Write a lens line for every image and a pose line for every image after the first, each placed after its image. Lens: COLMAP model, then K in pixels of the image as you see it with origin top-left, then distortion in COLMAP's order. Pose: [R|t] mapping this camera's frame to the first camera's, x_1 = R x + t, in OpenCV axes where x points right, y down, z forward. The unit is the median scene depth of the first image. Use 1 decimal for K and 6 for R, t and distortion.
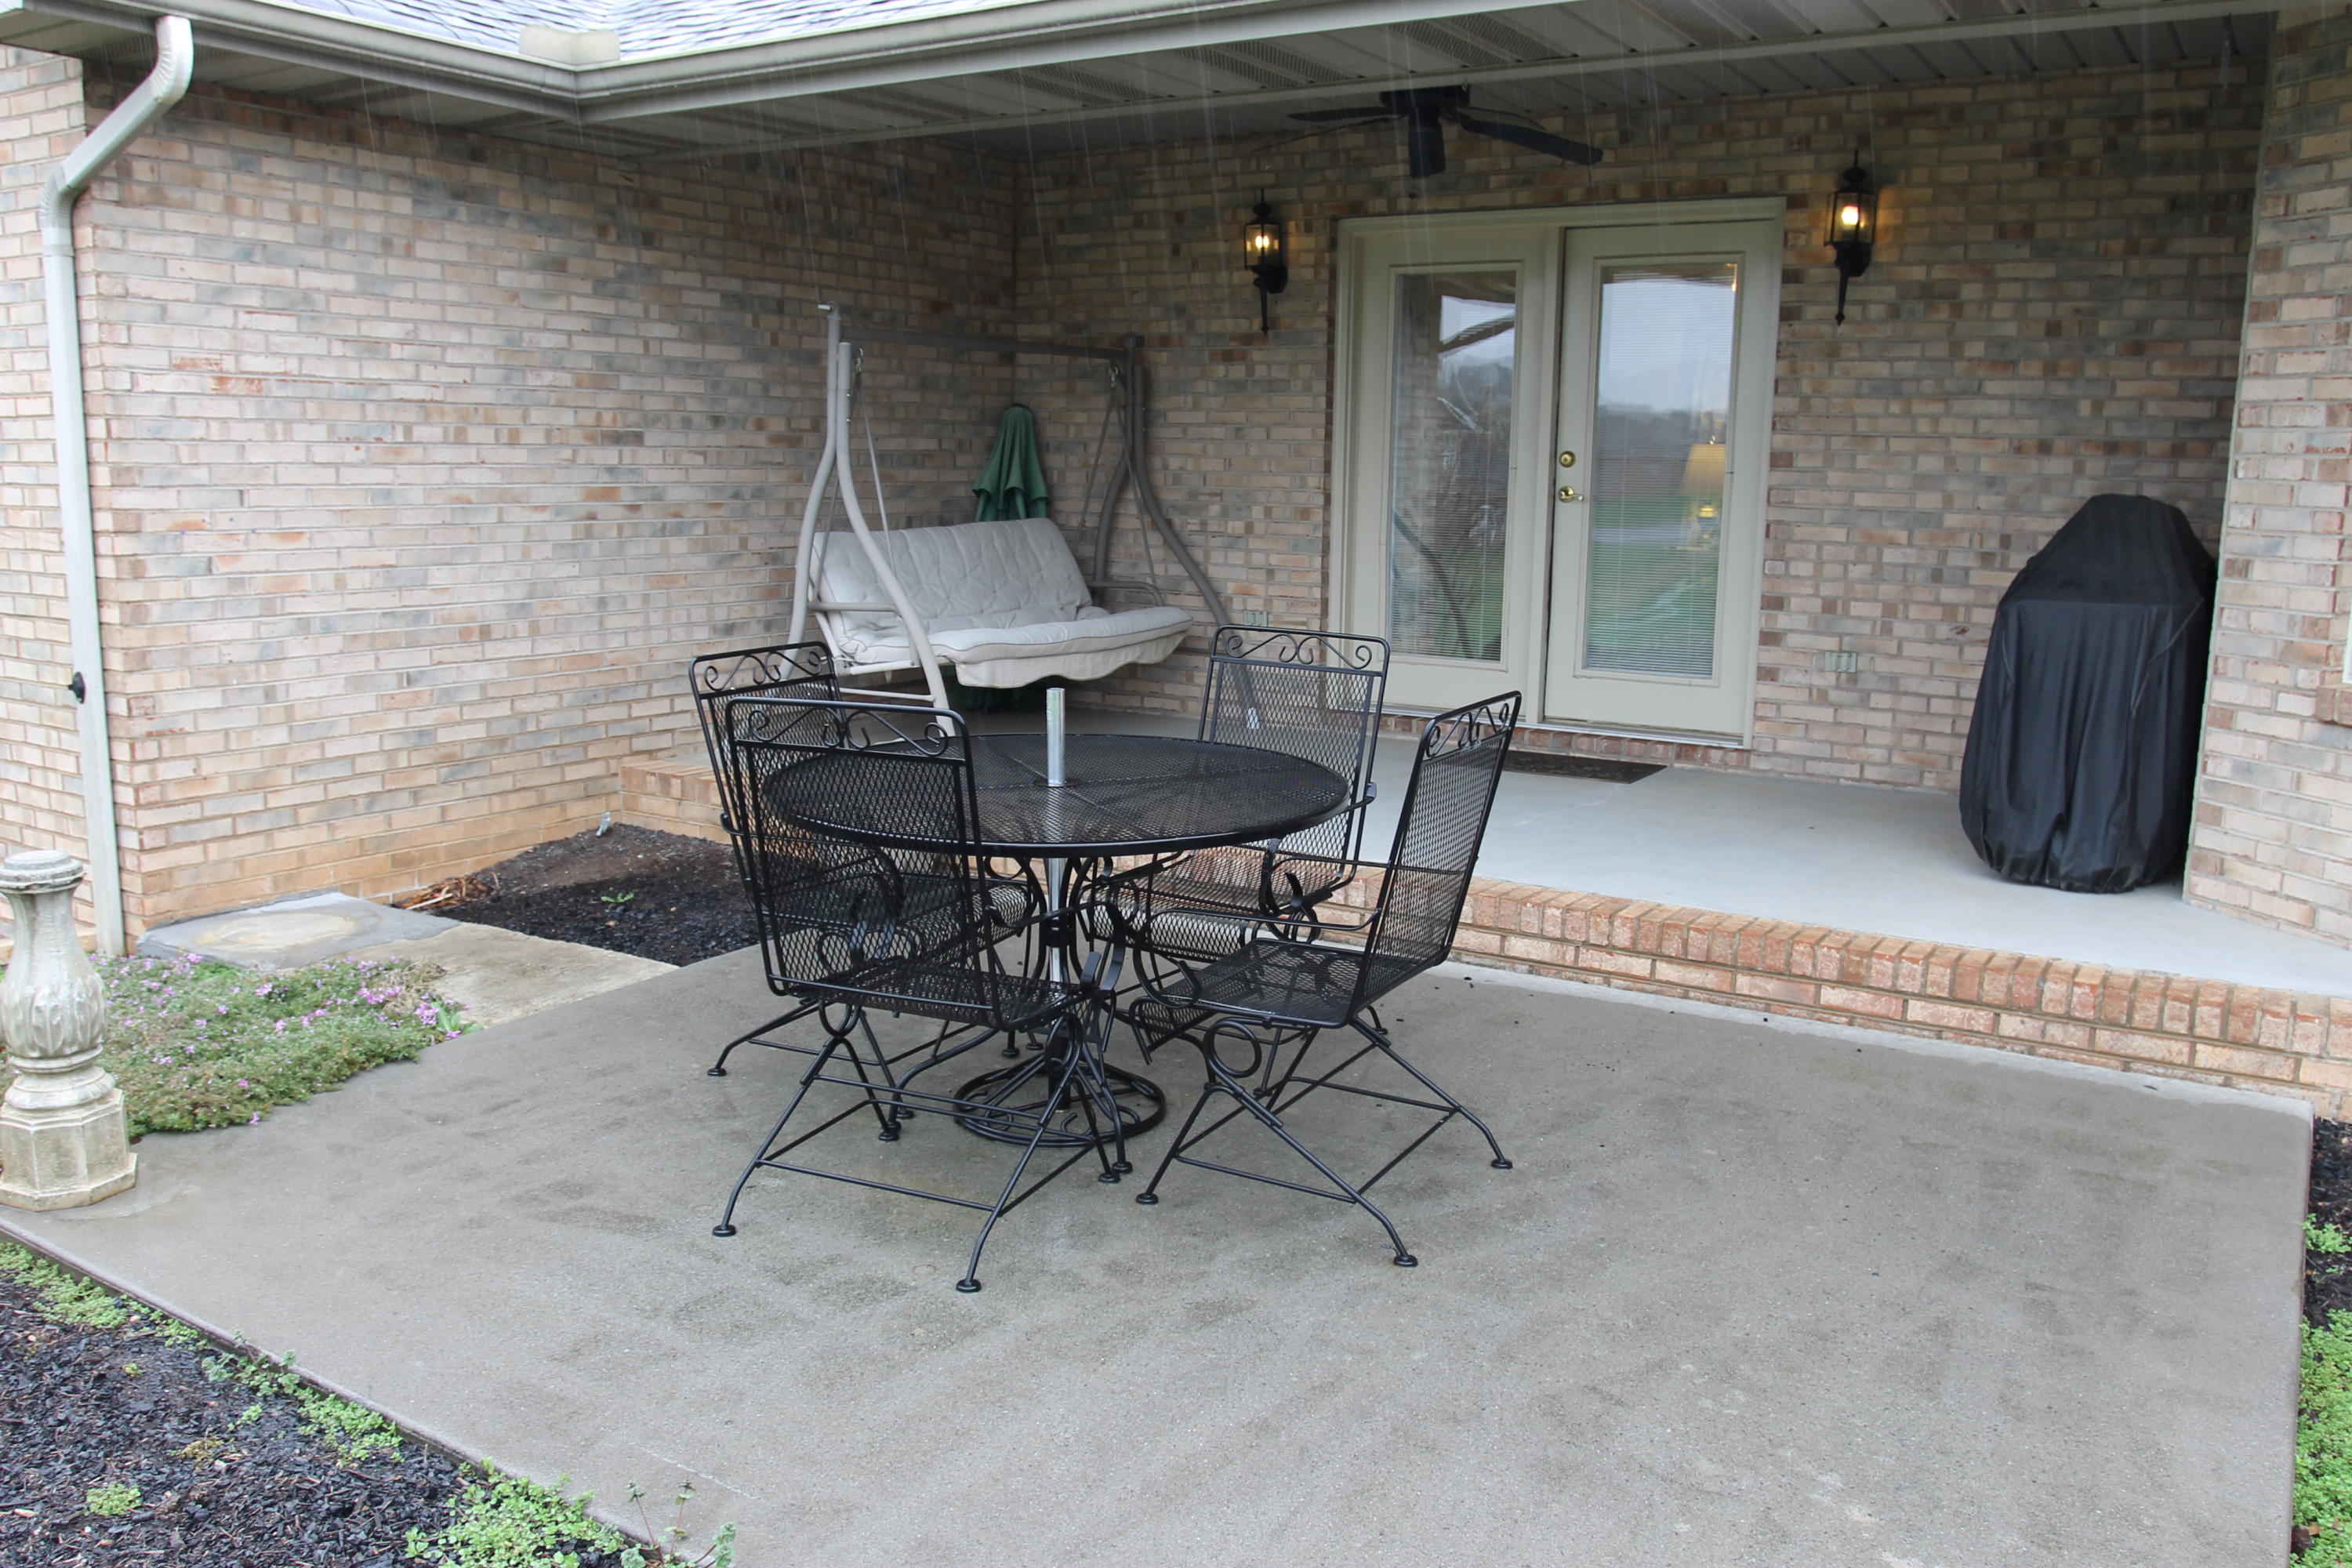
lens RADIAL K [[1870.5, 0, 1176.0], [0, 1870.5, 784.0], [0, 0, 1]] dist [-0.085094, 0.053720]
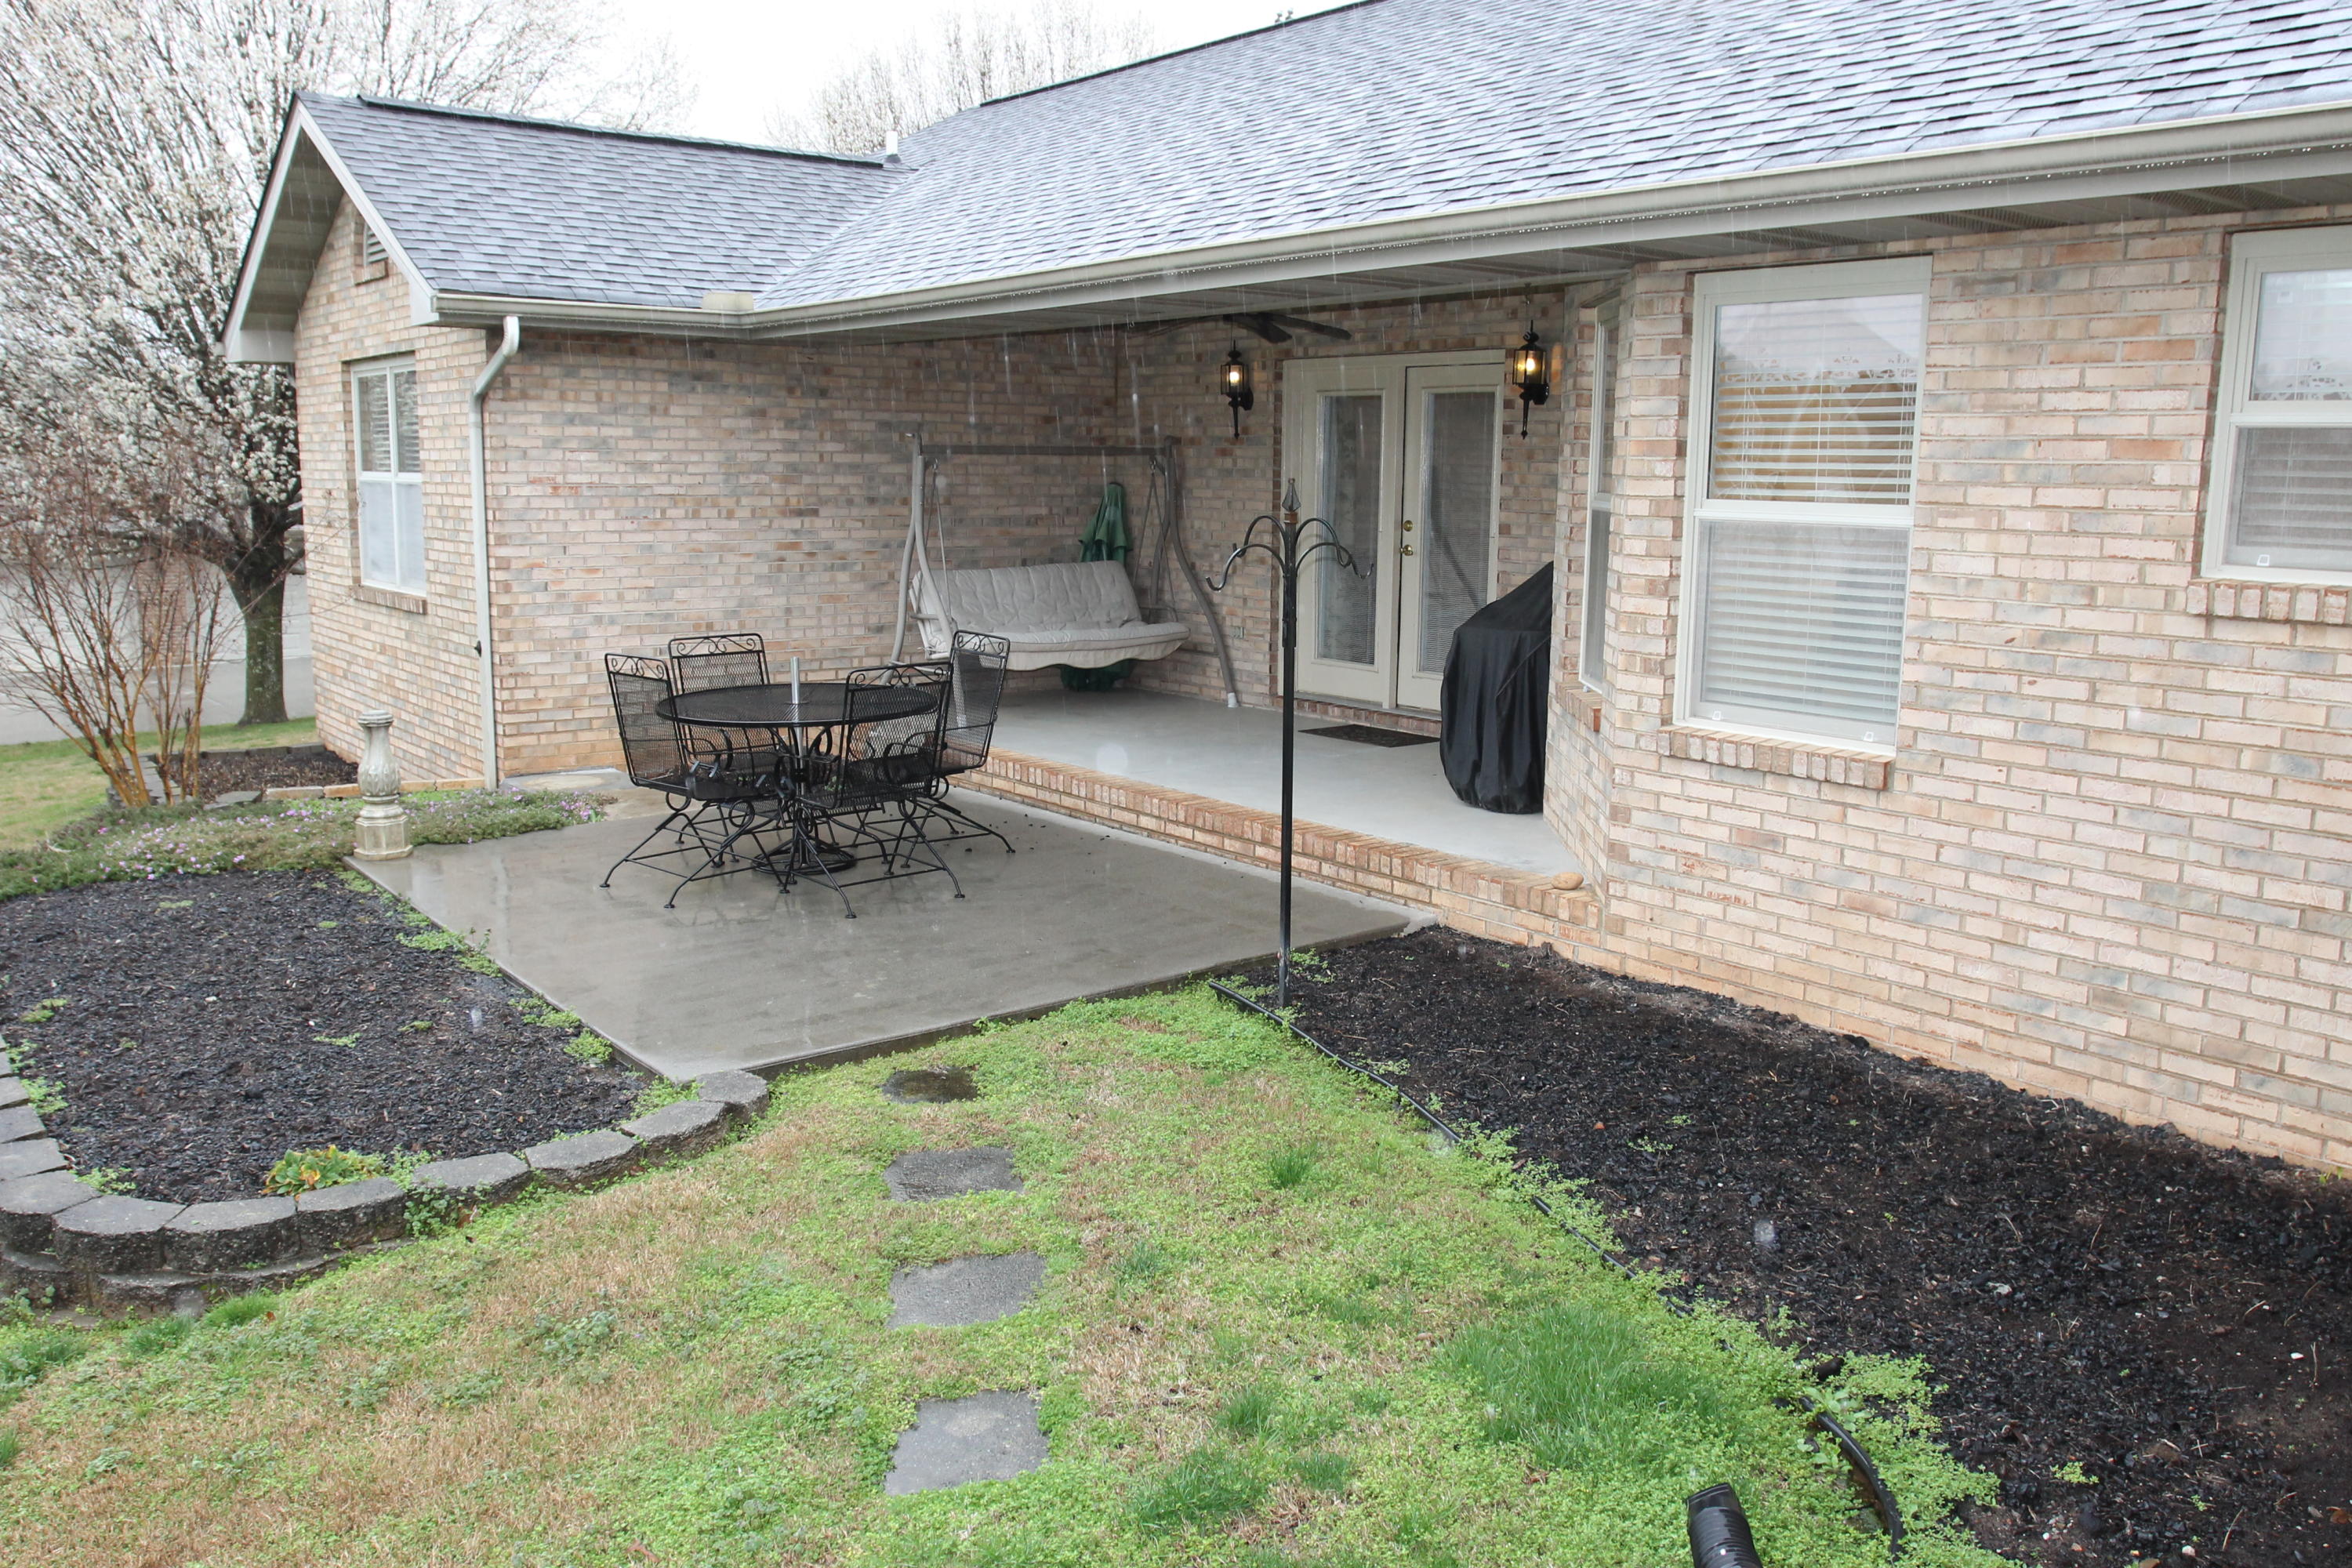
lens RADIAL K [[1870.5, 0, 1176.0], [0, 1870.5, 784.0], [0, 0, 1]] dist [-0.085094, 0.053720]
pose [[0.941173, 0.052365, -0.333843, 0.704811], [-0.054982, 0.998486, 0.001613, 0.043314], [0.333422, 0.016838, 0.942627, -0.555644]]
